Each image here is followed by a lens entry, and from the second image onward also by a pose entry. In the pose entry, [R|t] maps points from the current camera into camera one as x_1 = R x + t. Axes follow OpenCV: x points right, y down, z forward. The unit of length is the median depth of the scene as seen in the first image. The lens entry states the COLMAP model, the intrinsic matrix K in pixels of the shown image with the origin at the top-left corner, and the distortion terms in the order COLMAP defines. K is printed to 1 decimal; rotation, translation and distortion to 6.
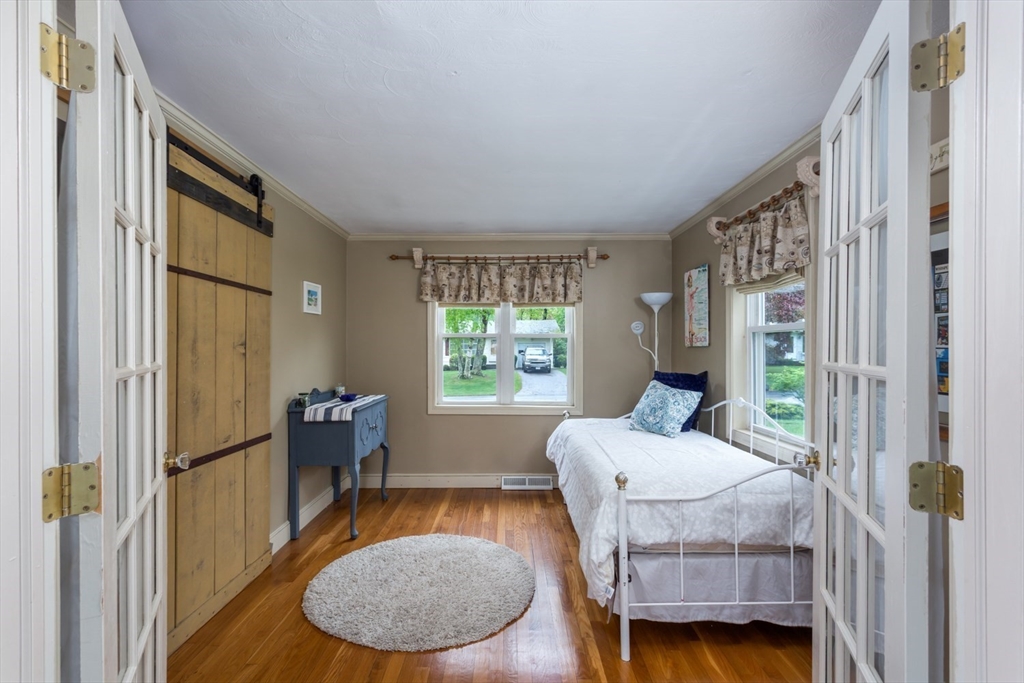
lens RADIAL K [[492.8, 0, 512.3], [0, 492.8, 356.0], [0, 0, 1]] dist [0.002062, 0.000702]
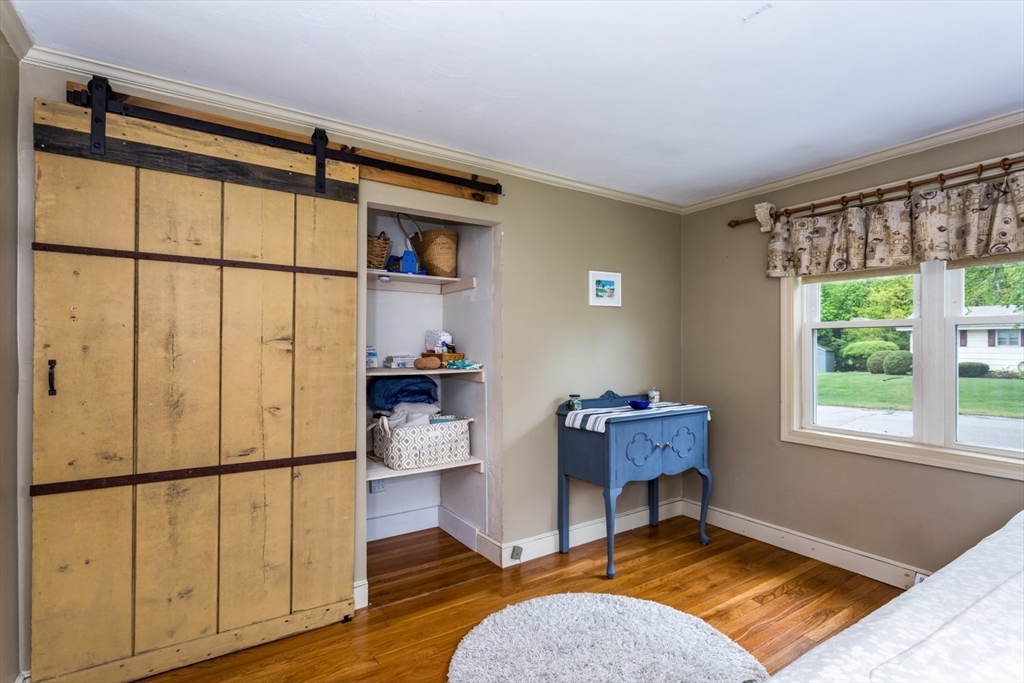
lens RADIAL K [[489.3, 0, 501.1], [0, 489.3, 349.8], [0, 0, 1]] dist [0.002408, 0.000953]
pose [[0.537030, 0.005517, -0.843545, 0.200303], [-0.012762, 0.999917, -0.001585, -0.003020], [0.843466, 0.011616, 0.537056, 0.307821]]
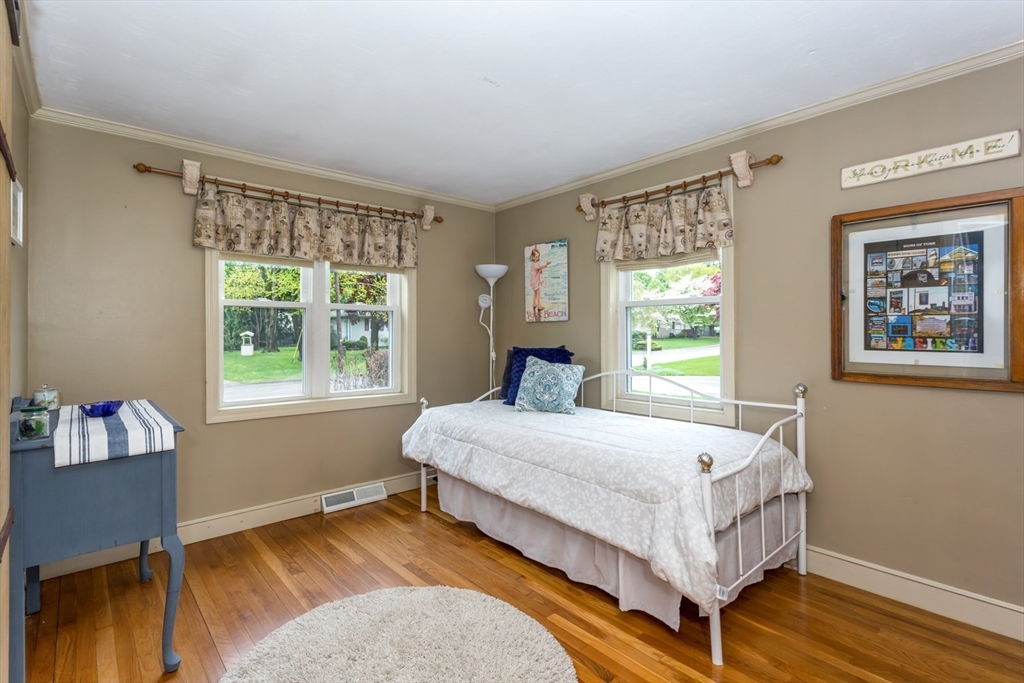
lens RADIAL K [[486.2, 0, 504.0], [0, 486.2, 335.1], [0, 0, 1]] dist [0.000715, 0.001782]
pose [[0.758180, -0.006876, 0.652010, -0.295569], [0.013740, 0.999891, -0.005433, 0.011268], [-0.651901, 0.013078, 0.758191, 0.272876]]
